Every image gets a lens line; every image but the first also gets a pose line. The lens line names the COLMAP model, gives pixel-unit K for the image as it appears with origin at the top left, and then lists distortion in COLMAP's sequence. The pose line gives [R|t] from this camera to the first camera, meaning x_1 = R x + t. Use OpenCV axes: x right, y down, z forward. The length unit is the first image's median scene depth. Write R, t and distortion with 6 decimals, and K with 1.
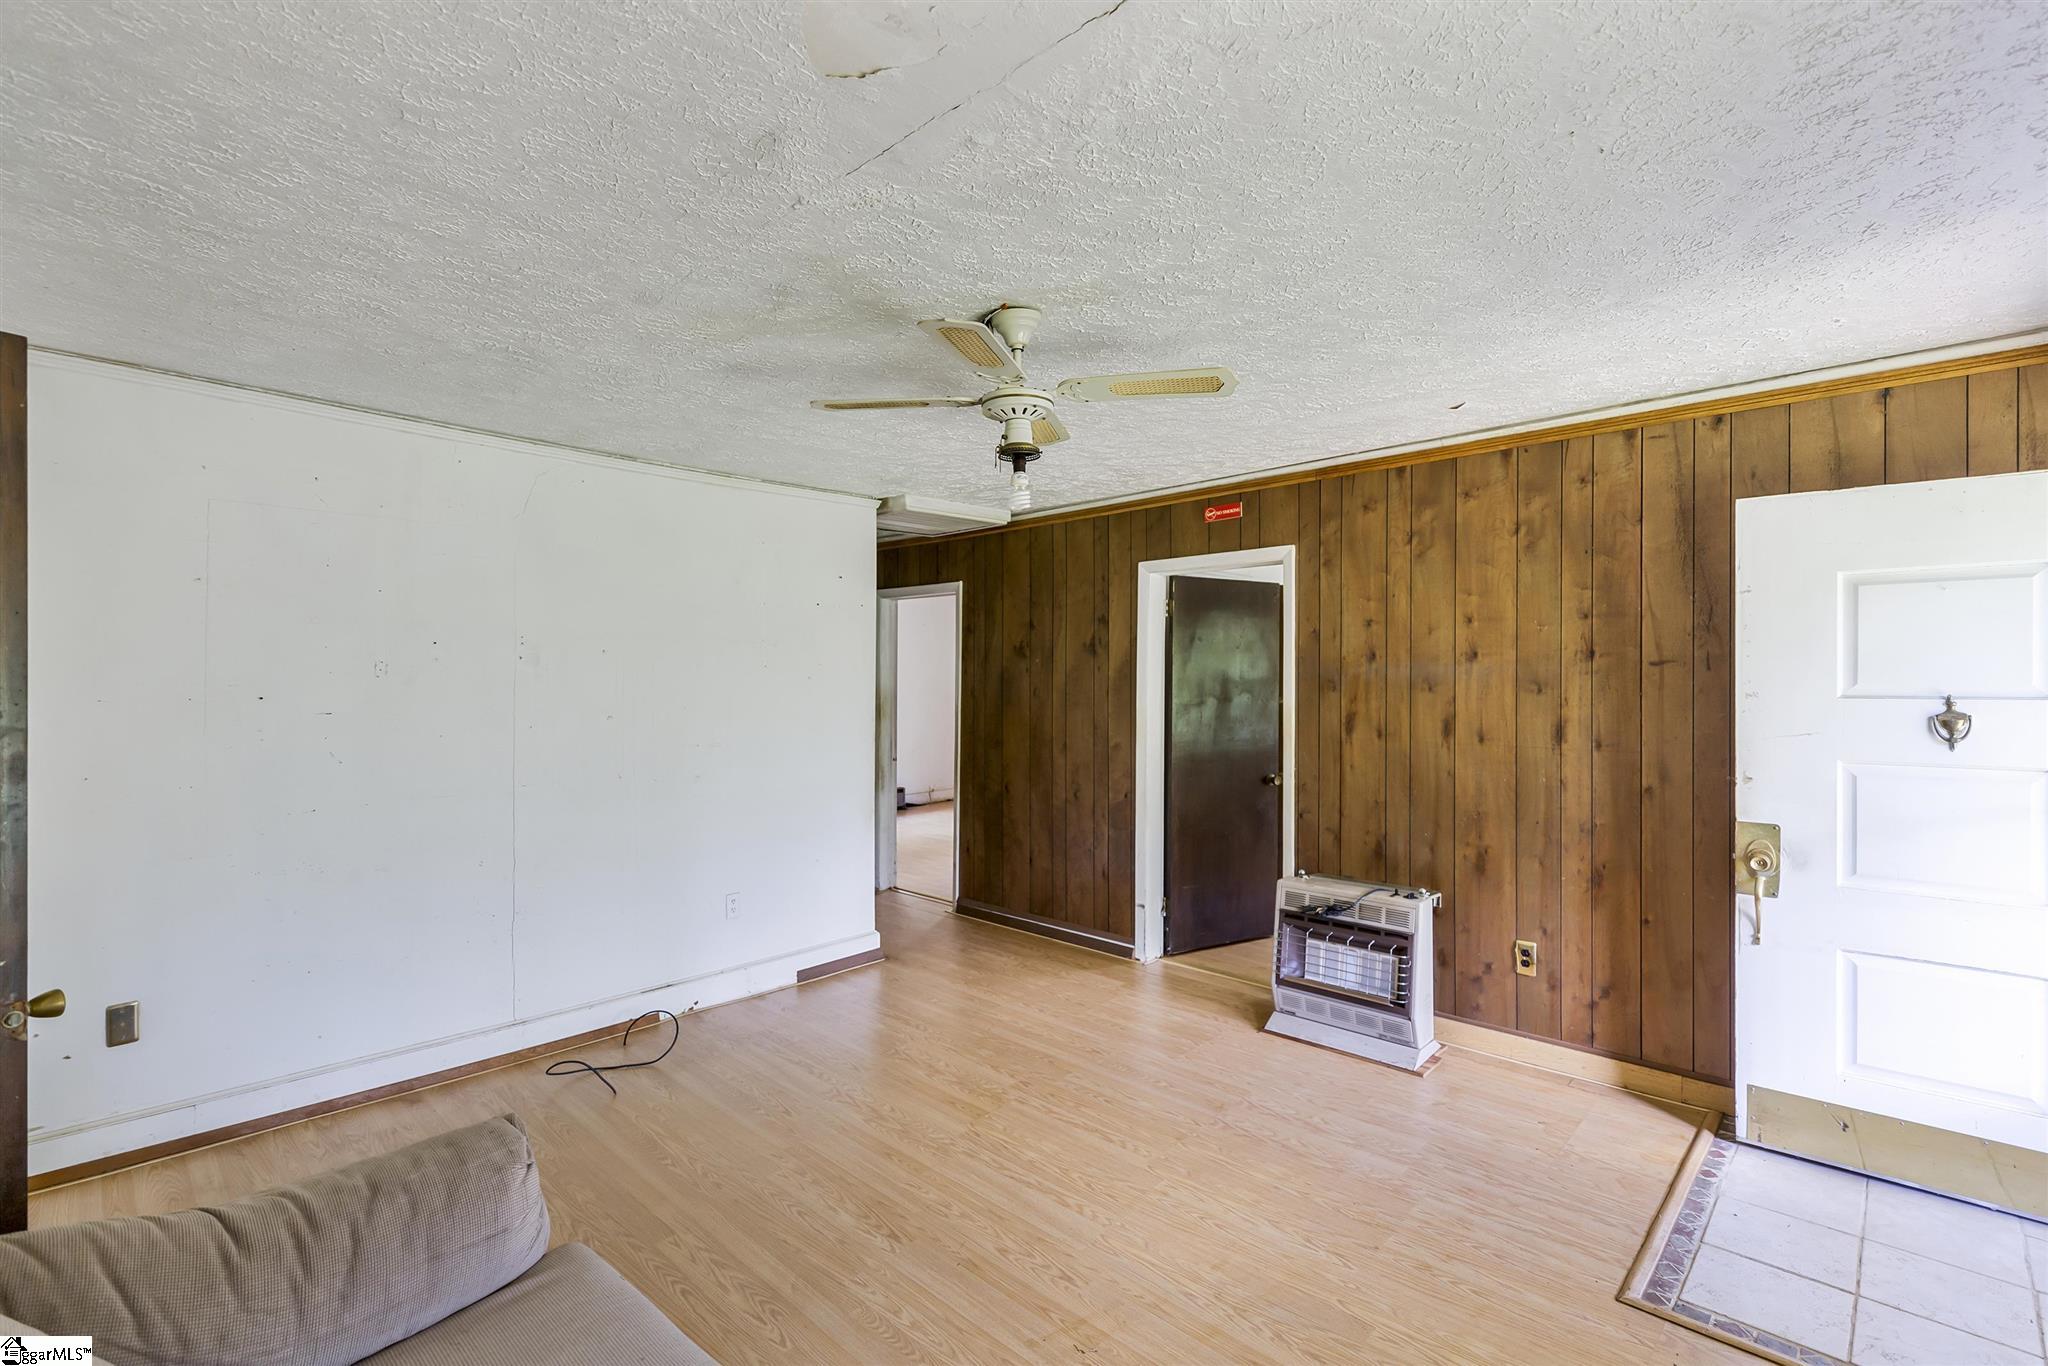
lens RADIAL K [[926.4, 0, 1029.3], [0, 926.4, 678.9], [0, 0, 1]] dist [0.004510, 0.000792]
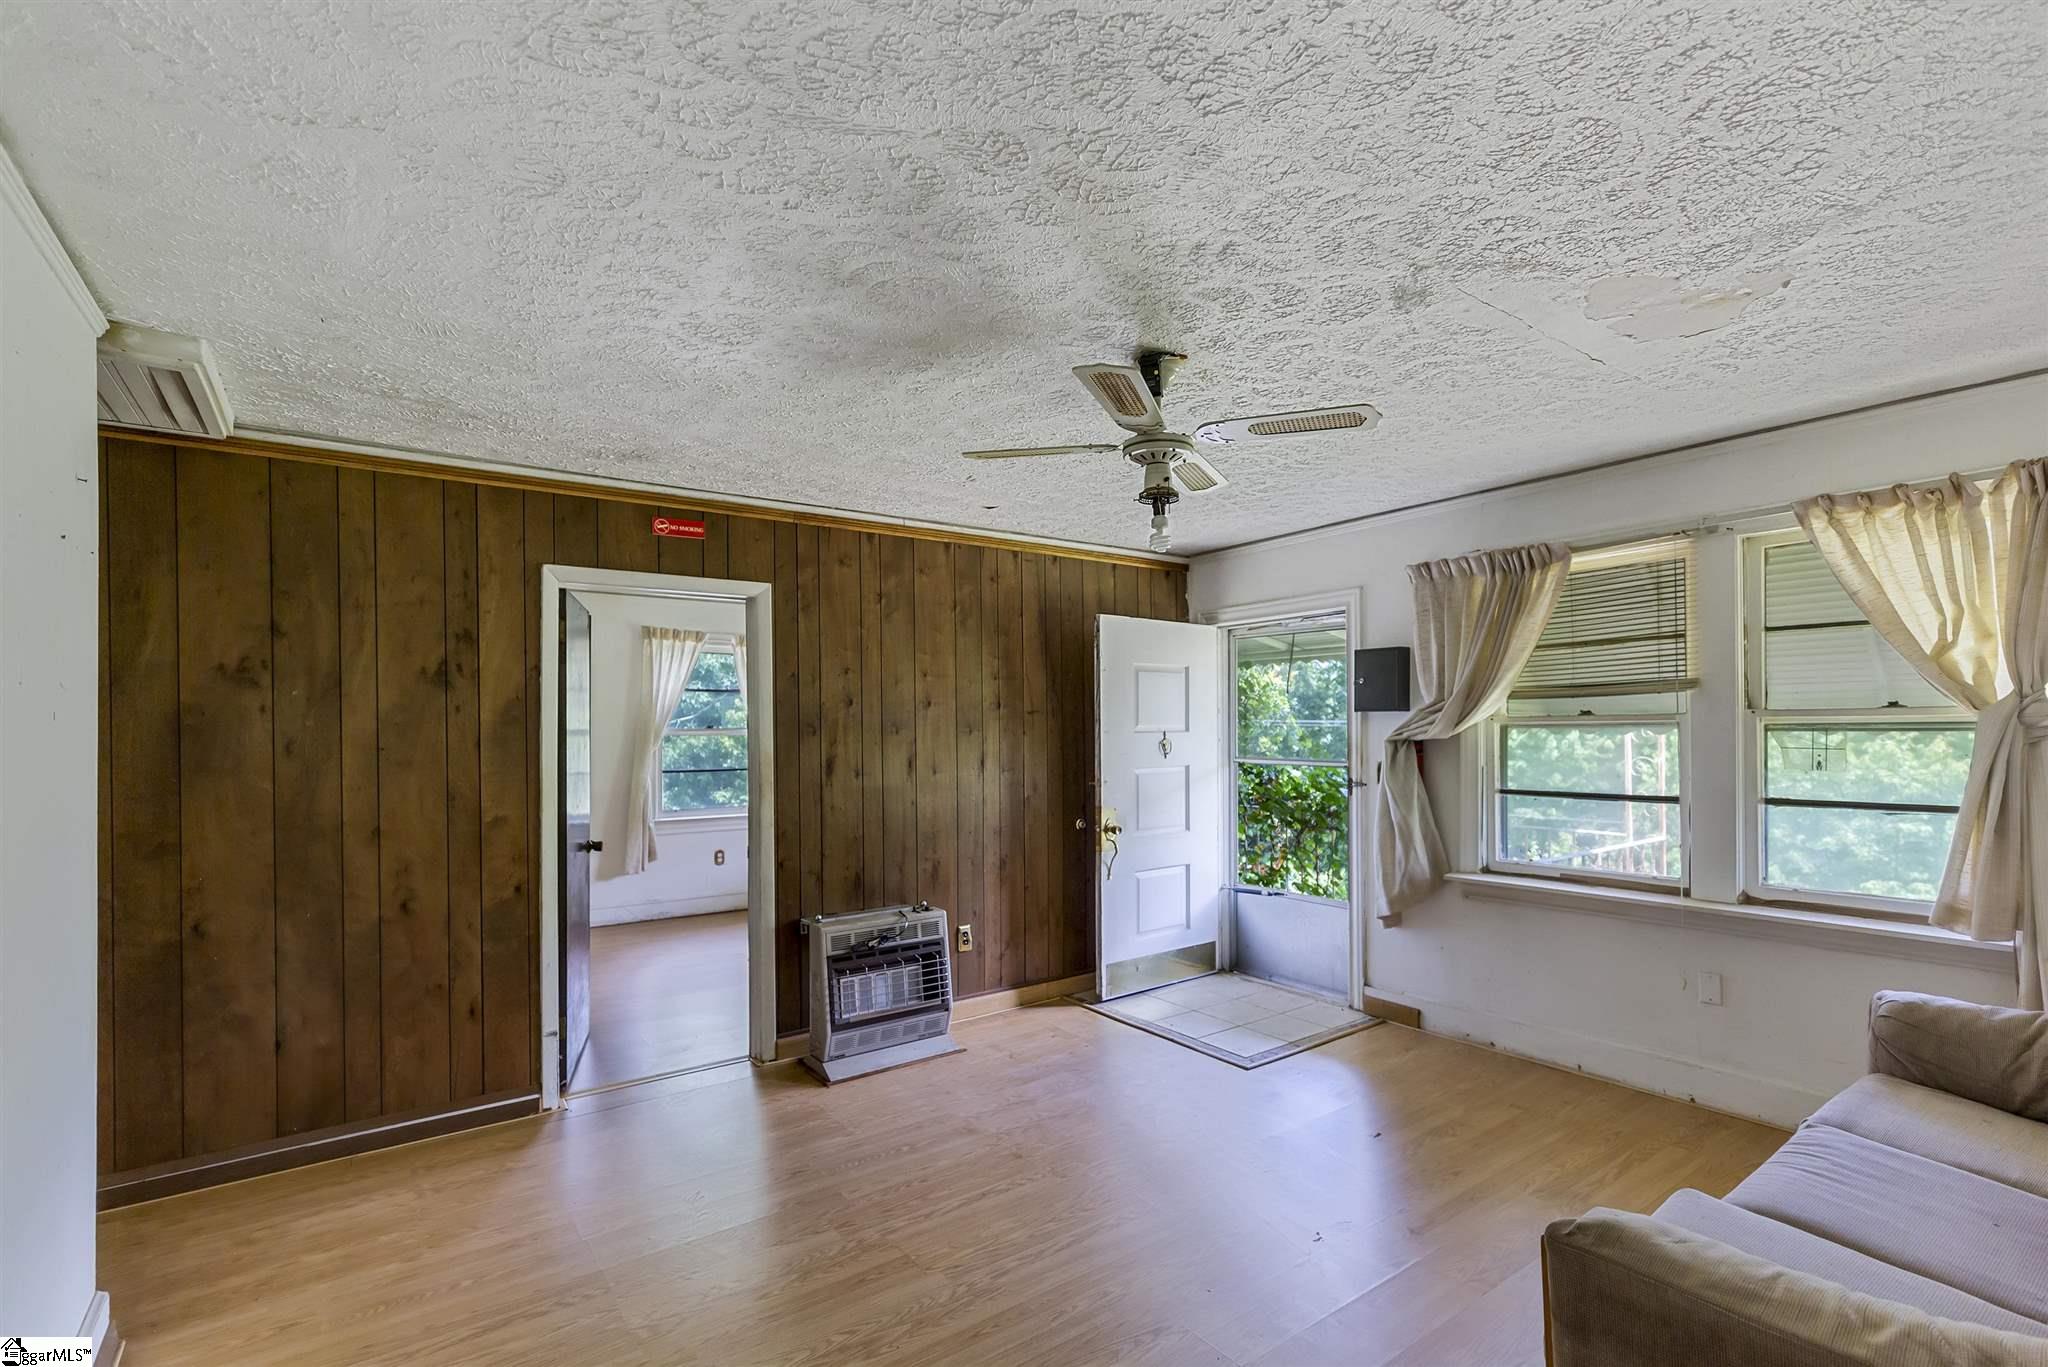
lens RADIAL K [[926.4, 0, 1061.8], [0, 926.4, 731.9], [0, 0, 1]] dist [0.004510, 0.000792]
pose [[0.168923, -0.001903, 0.985627, -0.665102], [0.009482, 0.999955, 0.000306, 0.012145], [-0.985584, 0.009294, 0.168933, 0.594548]]
